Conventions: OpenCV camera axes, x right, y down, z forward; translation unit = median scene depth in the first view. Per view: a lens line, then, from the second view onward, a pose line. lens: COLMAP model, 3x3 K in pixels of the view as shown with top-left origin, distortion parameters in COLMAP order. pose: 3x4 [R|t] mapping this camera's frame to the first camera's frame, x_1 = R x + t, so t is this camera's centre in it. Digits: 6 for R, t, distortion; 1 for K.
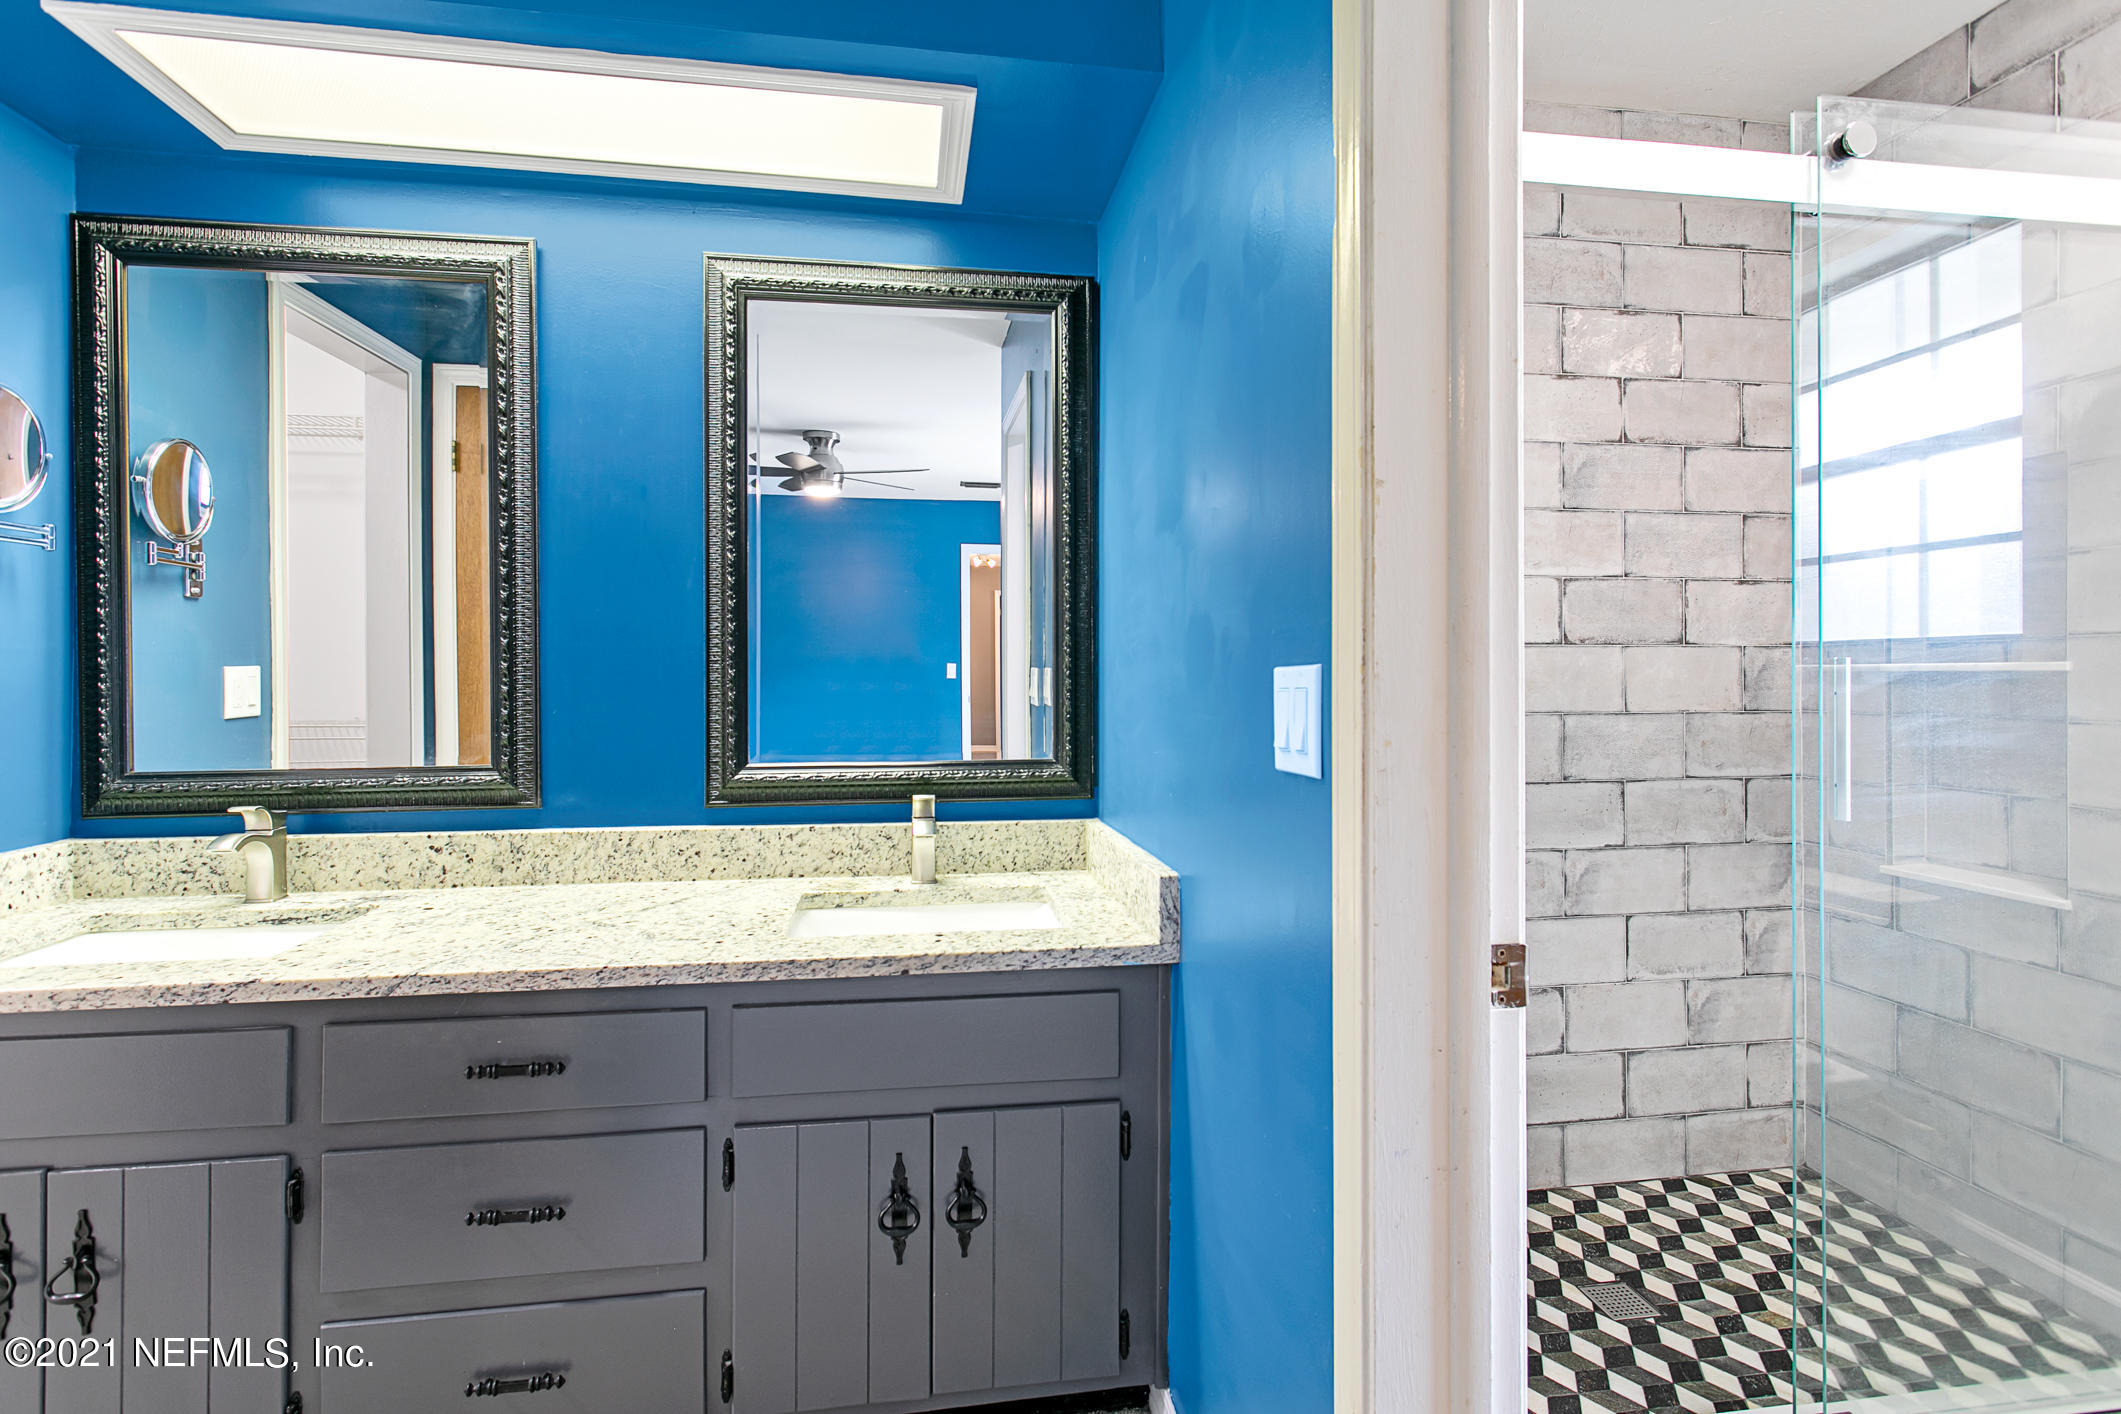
lens RADIAL K [[1047.3, 0, 1061.3], [0, 1047.3, 722.6], [0, 0, 1]] dist [0.001705, 0.001672]
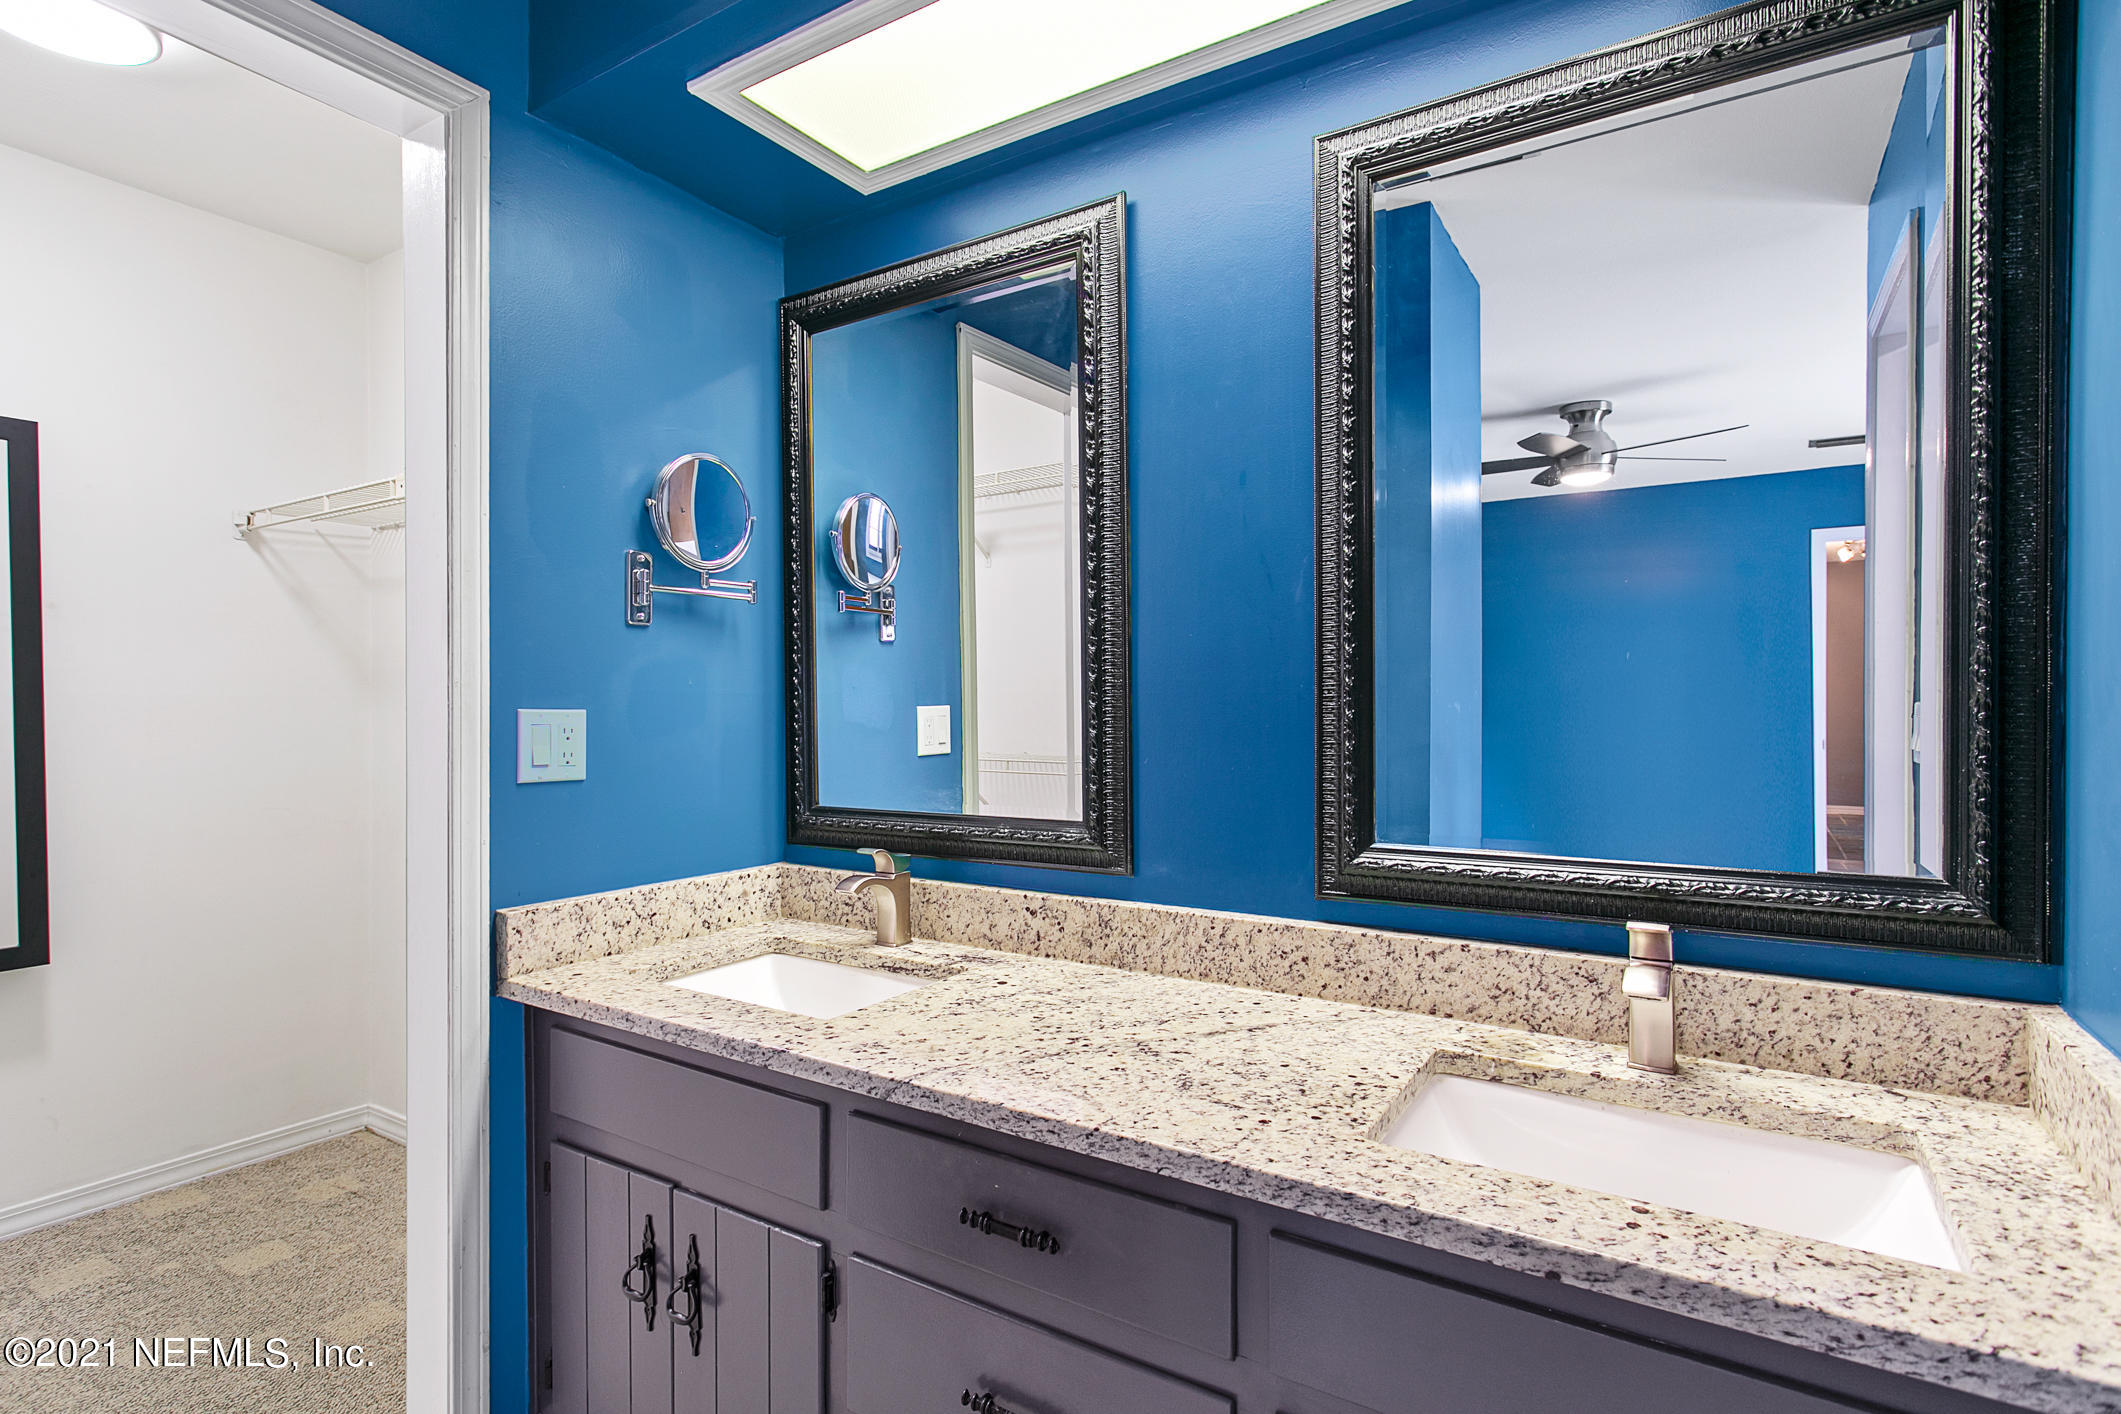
lens RADIAL K [[1047.3, 0, 1061.3], [0, 1047.3, 722.6], [0, 0, 1]] dist [0.001705, 0.001672]
pose [[0.742139, 0.007993, -0.670199, 0.017618], [-0.029716, 0.999338, -0.020988, -0.021316], [0.669587, 0.035491, 0.741885, 0.346033]]
